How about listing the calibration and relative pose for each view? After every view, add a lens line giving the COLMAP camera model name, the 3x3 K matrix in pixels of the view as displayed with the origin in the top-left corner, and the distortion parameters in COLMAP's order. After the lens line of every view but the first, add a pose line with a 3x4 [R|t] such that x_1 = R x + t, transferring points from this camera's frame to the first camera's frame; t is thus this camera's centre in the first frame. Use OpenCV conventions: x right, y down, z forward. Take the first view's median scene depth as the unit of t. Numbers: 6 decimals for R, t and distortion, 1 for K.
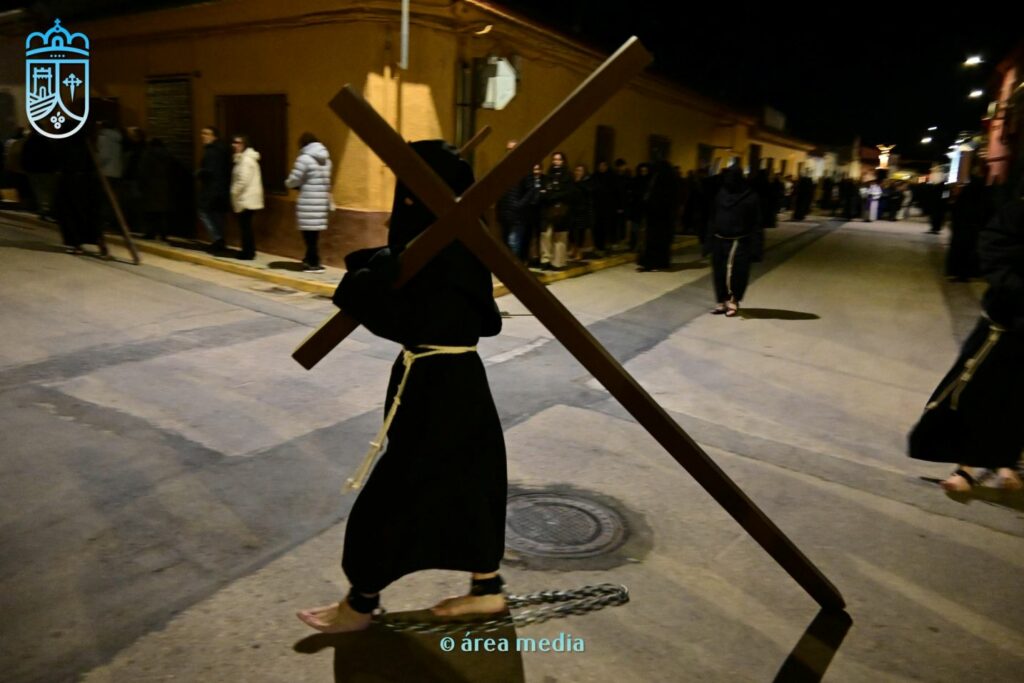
lens RADIAL K [[708.4, 0, 512.0], [0, 708.4, 341.5], [0, 0, 1]] dist [-0.000988, 0.001931]
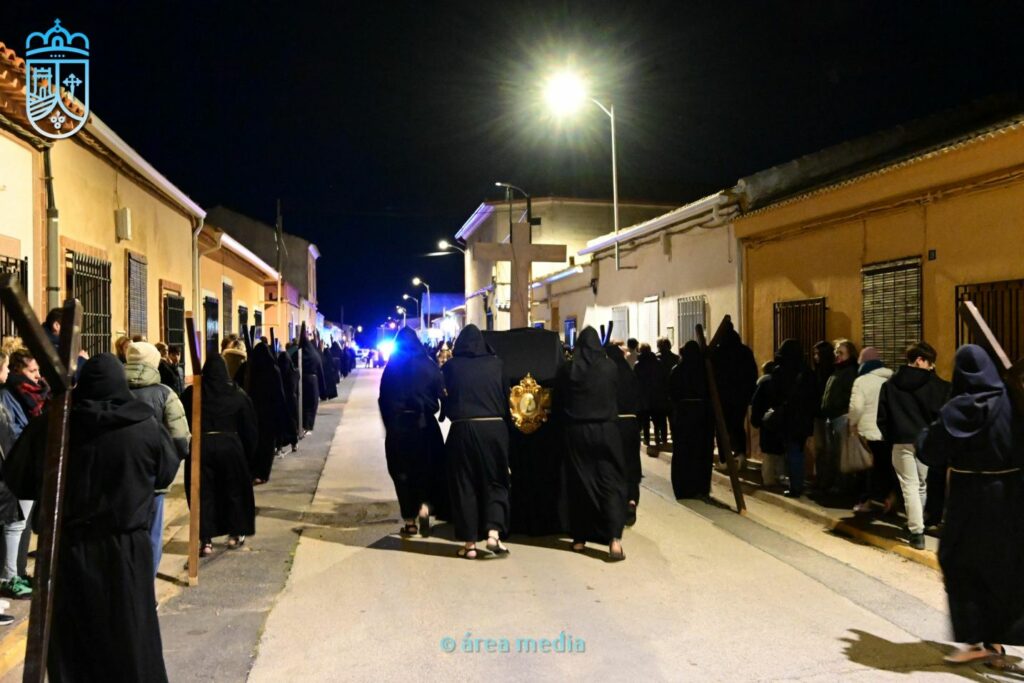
lens RADIAL K [[708.4, 0, 512.0], [0, 708.4, 341.5], [0, 0, 1]] dist [-0.000988, 0.001931]
pose [[0.787560, -0.047896, -0.614374, -0.359969], [-0.126695, 0.963092, -0.237490, -0.107608], [0.603073, 0.264876, 0.752425, 0.324448]]
